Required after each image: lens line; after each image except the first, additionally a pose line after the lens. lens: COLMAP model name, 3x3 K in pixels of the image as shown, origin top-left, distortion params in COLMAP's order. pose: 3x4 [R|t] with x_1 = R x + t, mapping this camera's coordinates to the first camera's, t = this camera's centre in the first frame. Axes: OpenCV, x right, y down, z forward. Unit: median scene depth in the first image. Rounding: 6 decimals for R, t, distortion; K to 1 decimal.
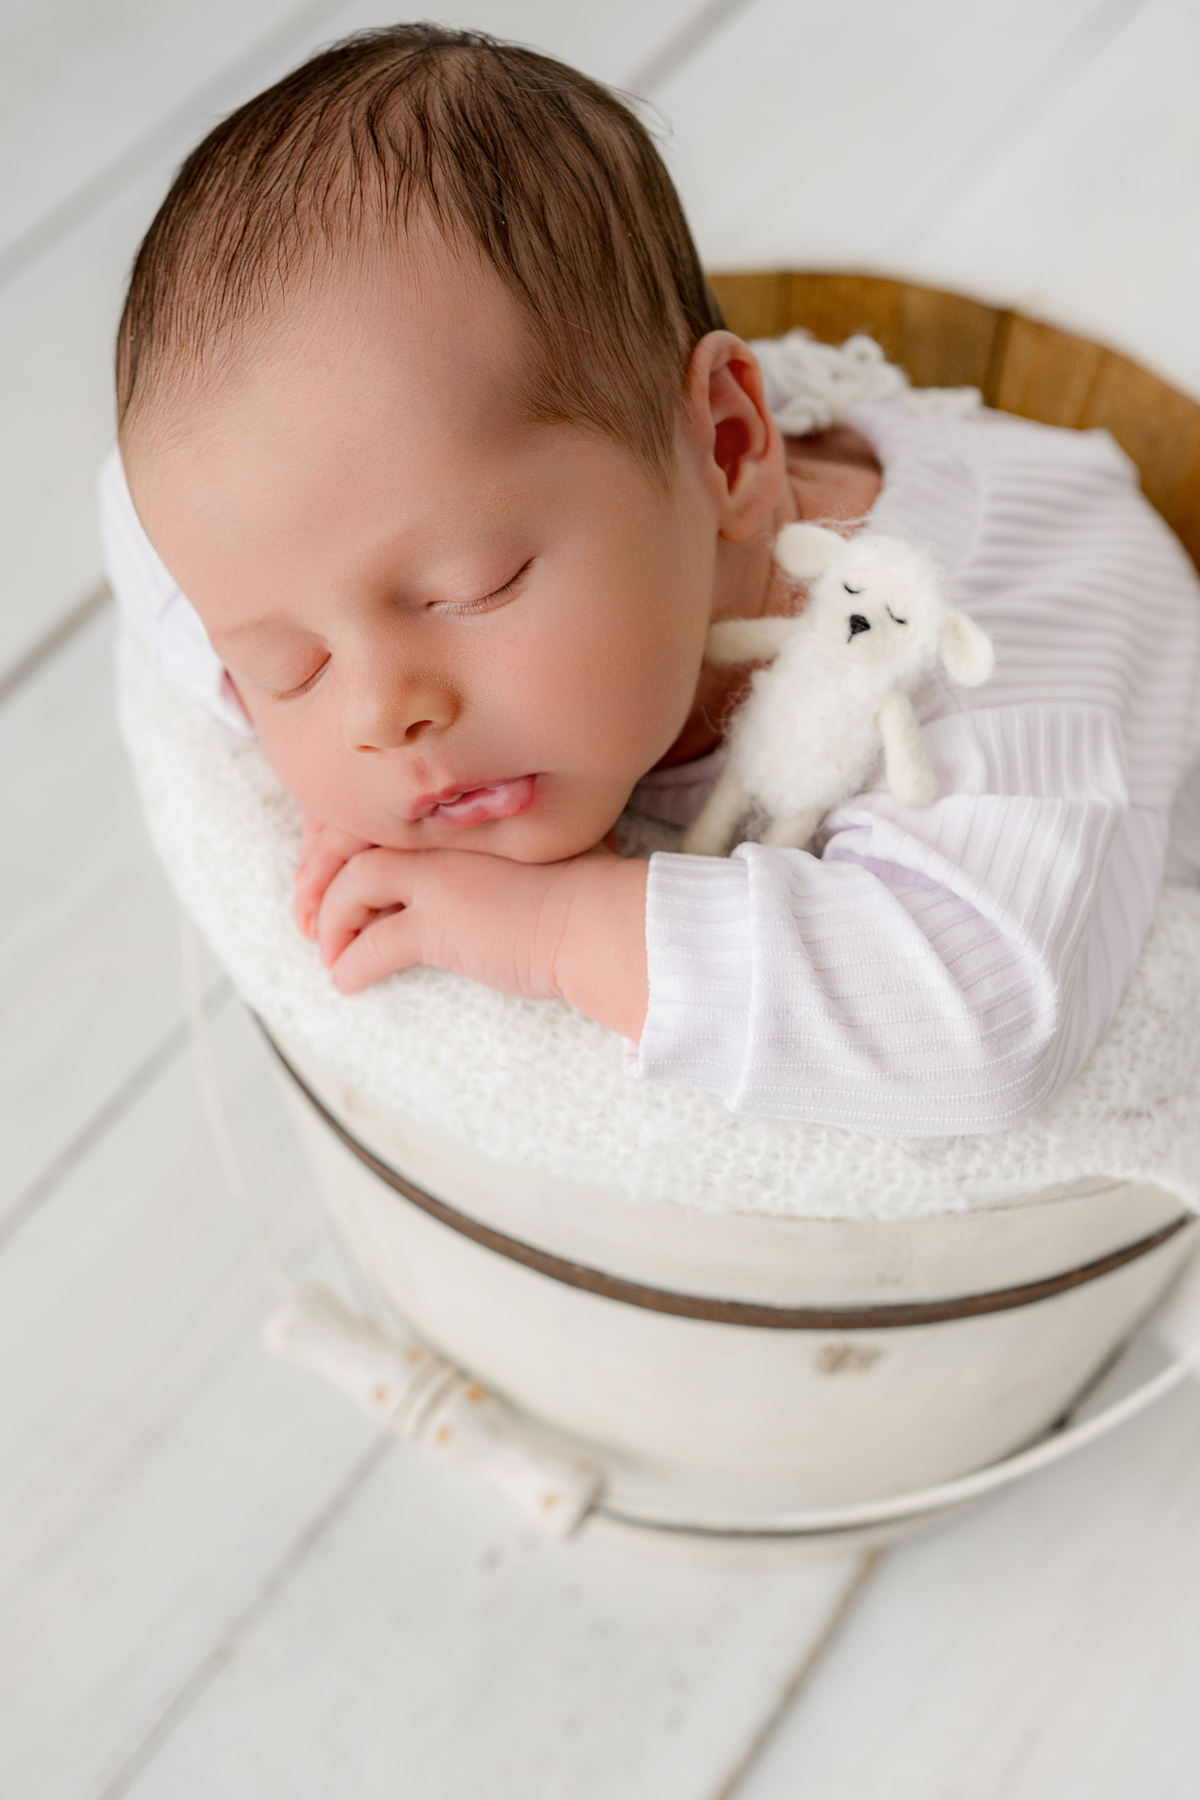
lens RADIAL K [[2668.0, 0, 531.8], [0, 2668.0, 996.4], [0, 0, 1]] dist [-0.063602, 0.000000]
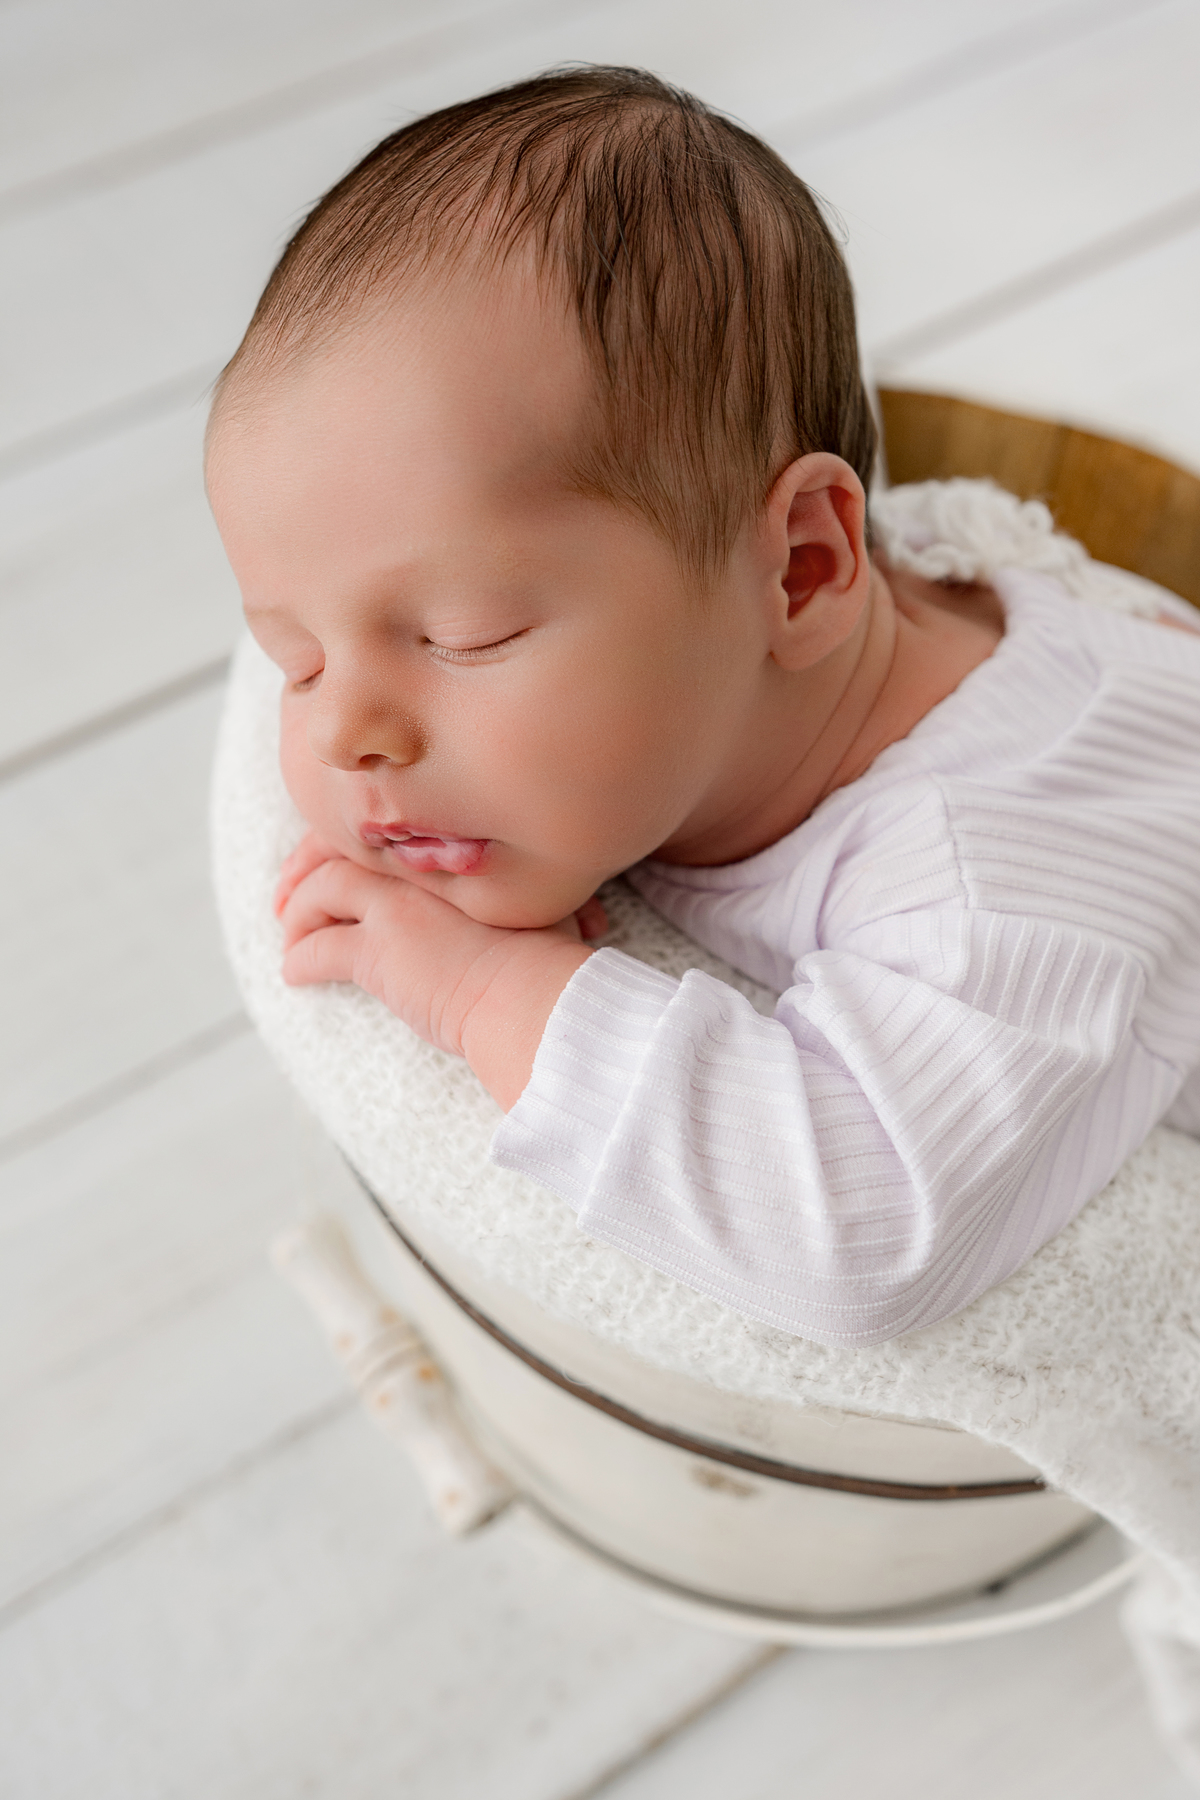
lens RADIAL K [[2189.2, 0, 556.1], [0, 2189.2, 880.5], [0, 0, 1]] dist [-0.019111, 0.000000]
pose [[0.934887, 0.302544, -0.185615, 0.171535], [-0.305190, 0.952176, 0.014855, -0.085008], [0.181232, 0.042761, 0.982510, 0.211786]]
